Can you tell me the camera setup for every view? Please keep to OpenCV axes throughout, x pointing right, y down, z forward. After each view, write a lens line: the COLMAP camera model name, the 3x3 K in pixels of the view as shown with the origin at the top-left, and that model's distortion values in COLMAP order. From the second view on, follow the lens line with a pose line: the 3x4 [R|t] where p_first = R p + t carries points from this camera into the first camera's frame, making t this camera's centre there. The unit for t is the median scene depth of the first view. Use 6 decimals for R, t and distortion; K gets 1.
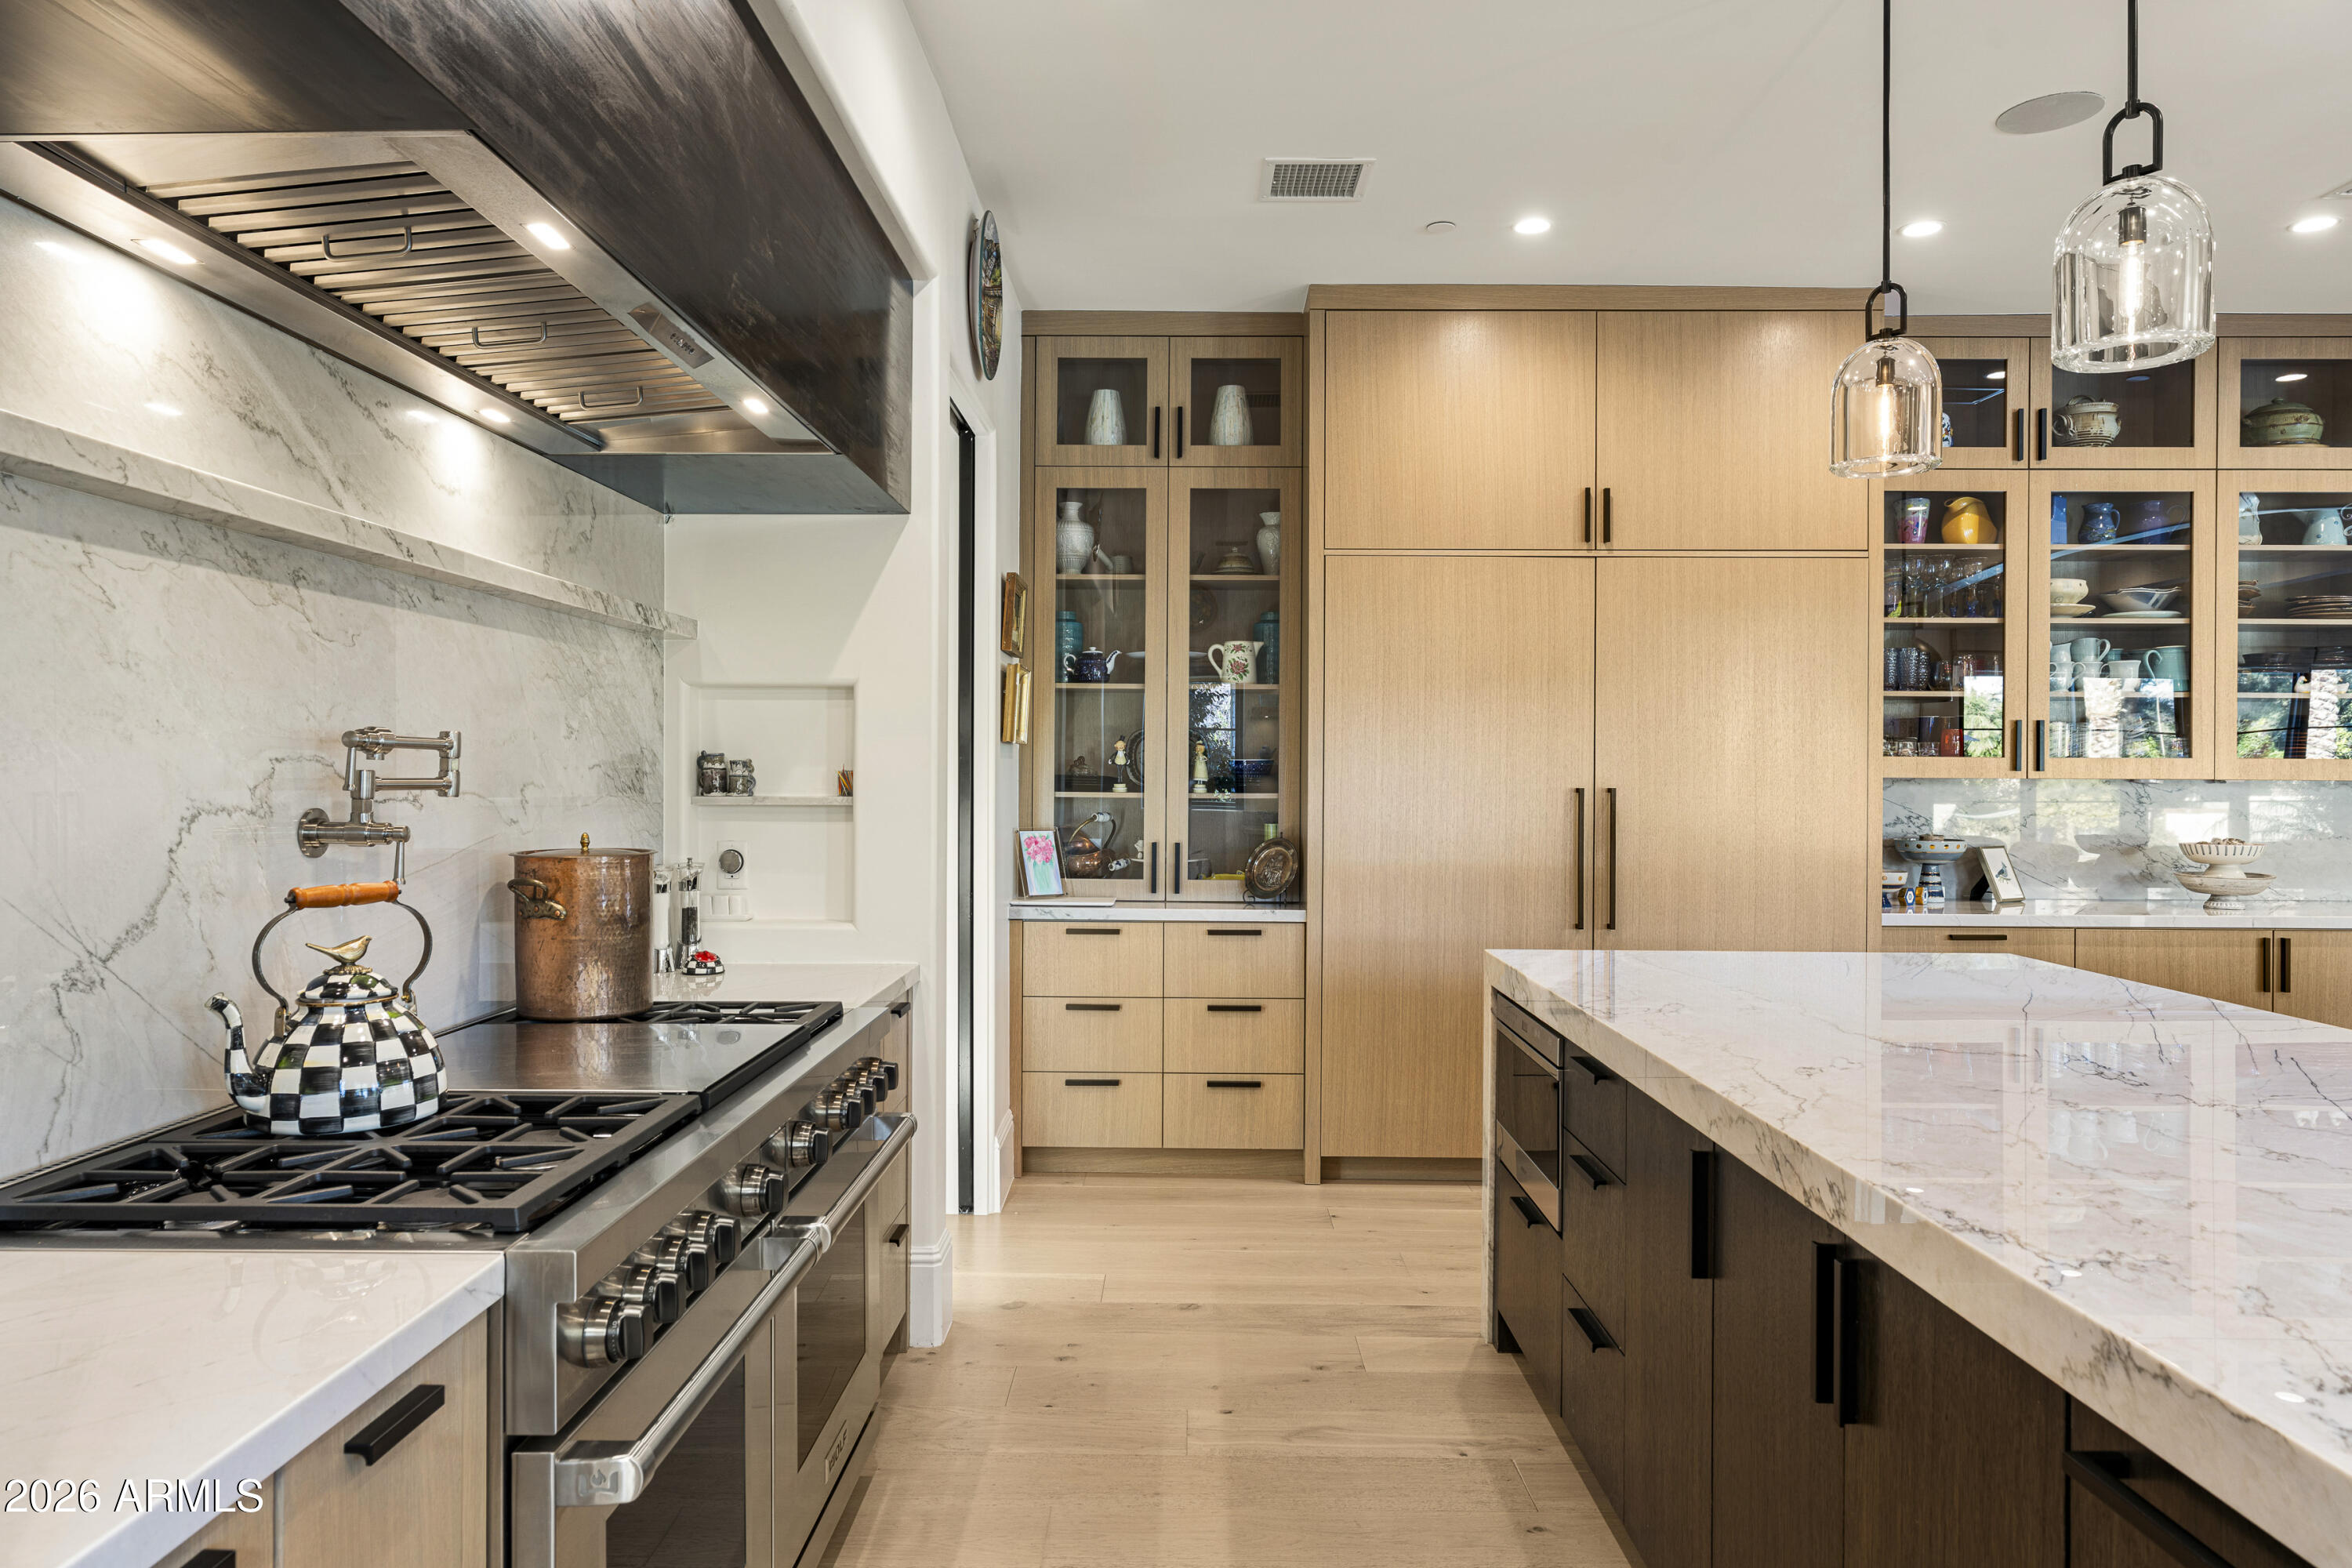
lens RADIAL K [[1550.0, 0, 1132.3], [0, 1550.0, 774.6], [0, 0, 1]] dist [0.000883, 0.000069]
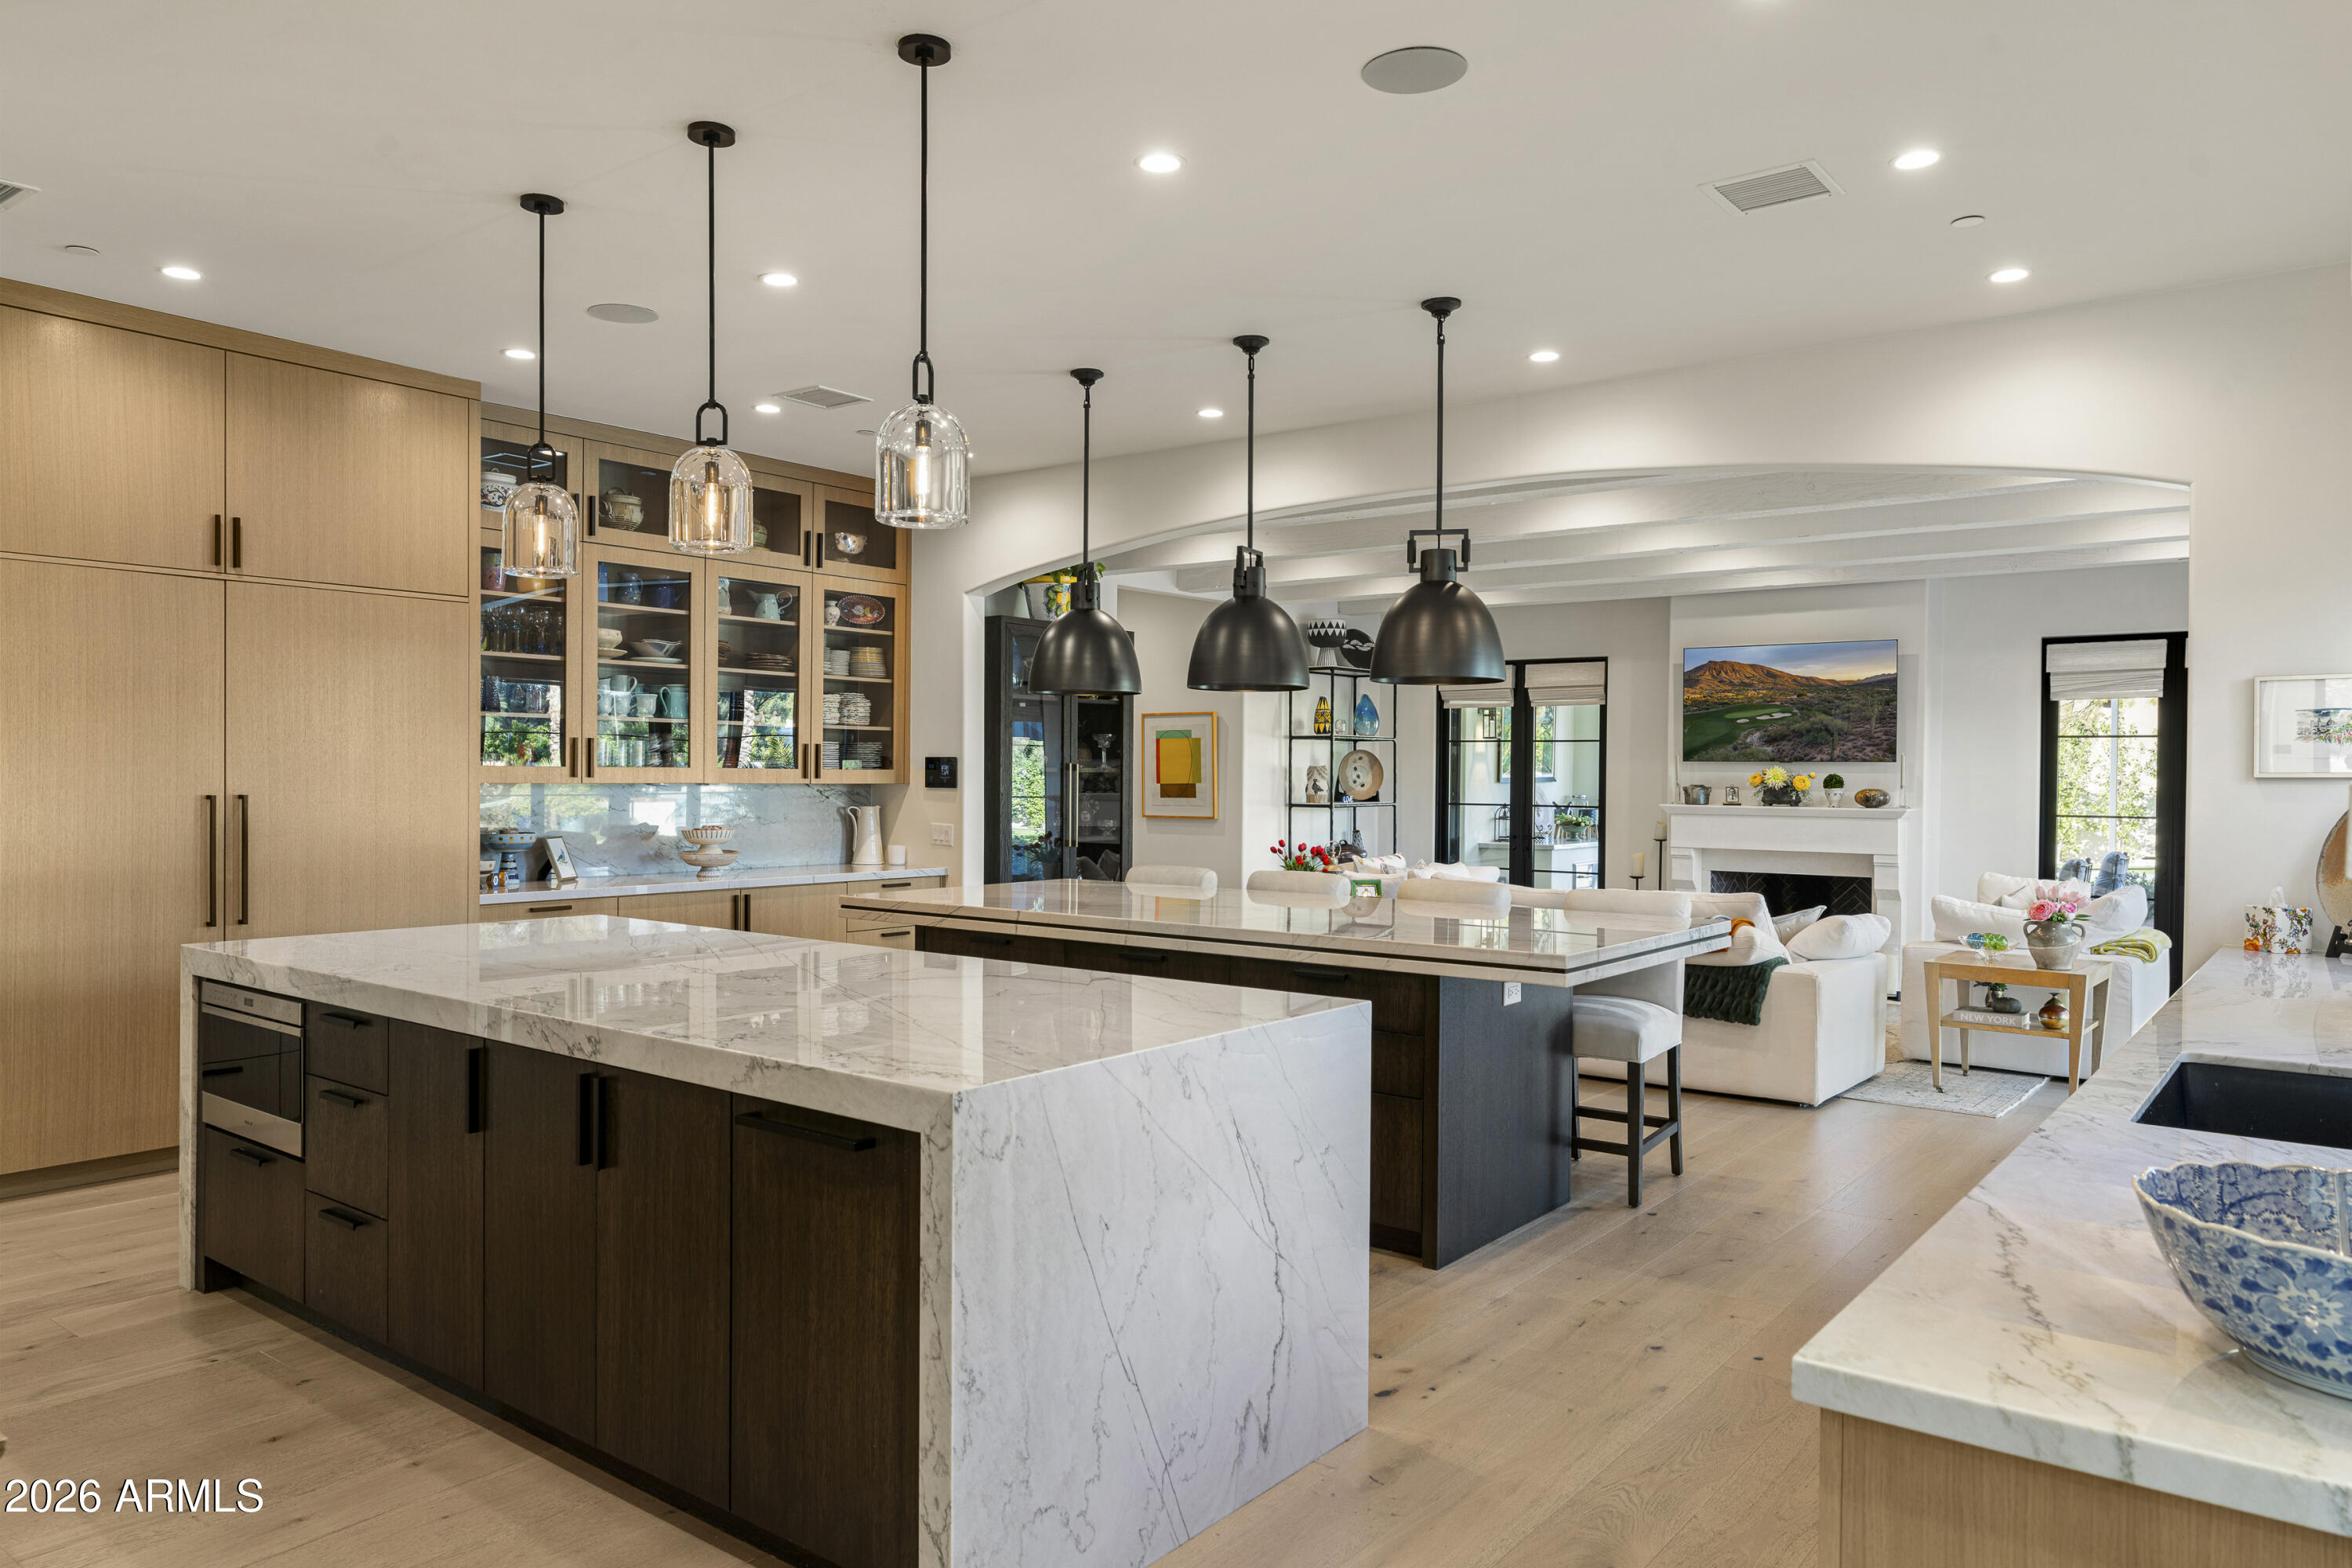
lens RADIAL K [[1550.0, 0, 1132.3], [0, 1550.0, 774.6], [0, 0, 1]] dist [0.000883, 0.000069]
pose [[0.619453, -0.000775, 0.785033, -0.156763], [-0.003473, 0.999987, 0.003728, -0.011564], [-0.785026, -0.005036, 0.619442, -0.162000]]
